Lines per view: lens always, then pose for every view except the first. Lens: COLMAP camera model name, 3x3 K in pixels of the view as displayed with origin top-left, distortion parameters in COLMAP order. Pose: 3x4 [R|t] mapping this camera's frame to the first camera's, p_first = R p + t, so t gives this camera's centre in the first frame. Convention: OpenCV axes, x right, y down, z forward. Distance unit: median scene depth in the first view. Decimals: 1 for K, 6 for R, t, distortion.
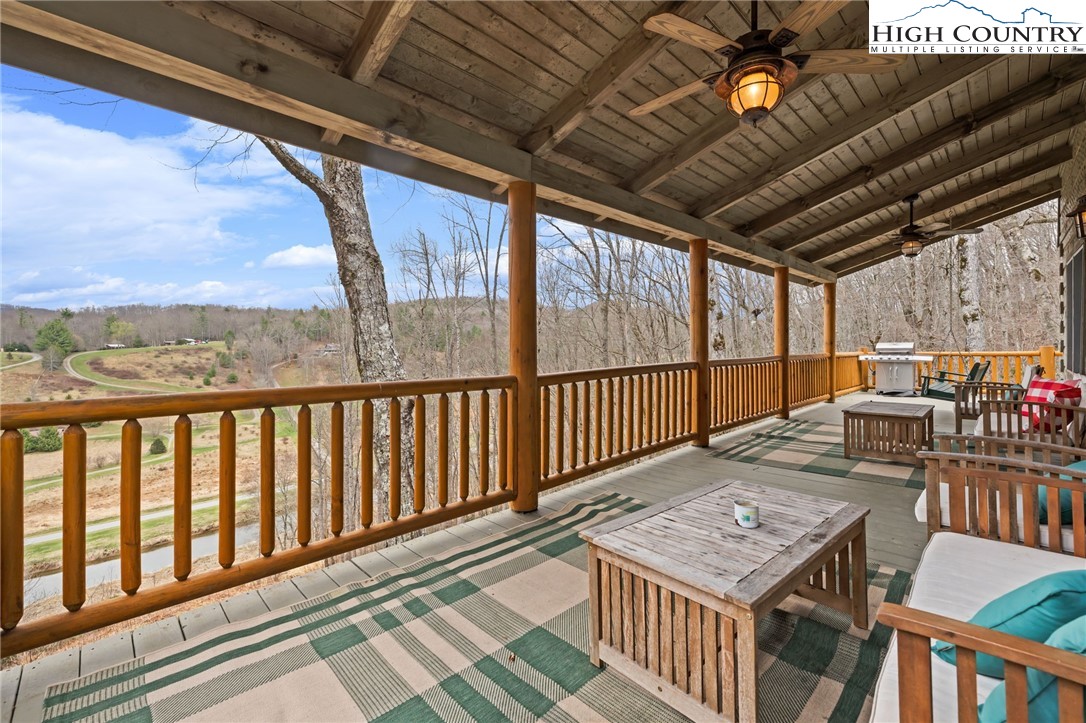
lens RADIAL K [[462.7, 0, 550.3], [0, 462.7, 345.2], [0, 0, 1]] dist [-0.000196, -0.000185]
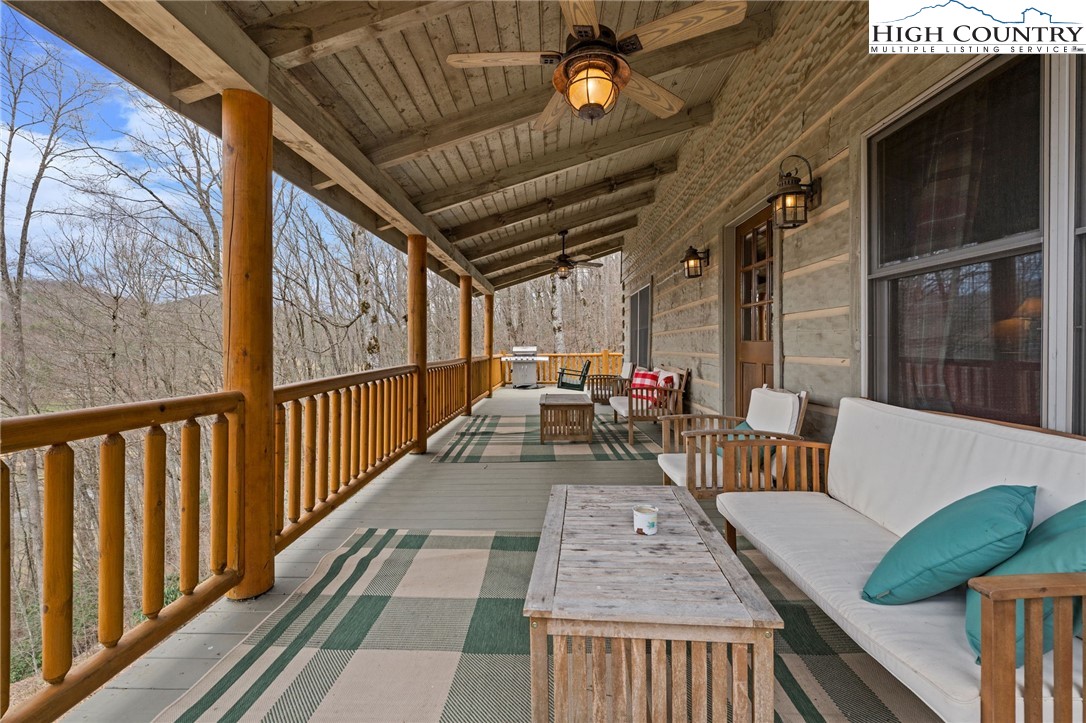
lens RADIAL K [[446.7, 0, 540.7], [0, 446.7, 352.6], [0, 0, 1]] dist [-0.001462, -0.000217]
pose [[0.724612, -0.002507, 0.689153, -0.171302], [-0.003170, 0.999971, 0.006971, 0.005130], [-0.689150, -0.007236, 0.724583, 0.221551]]
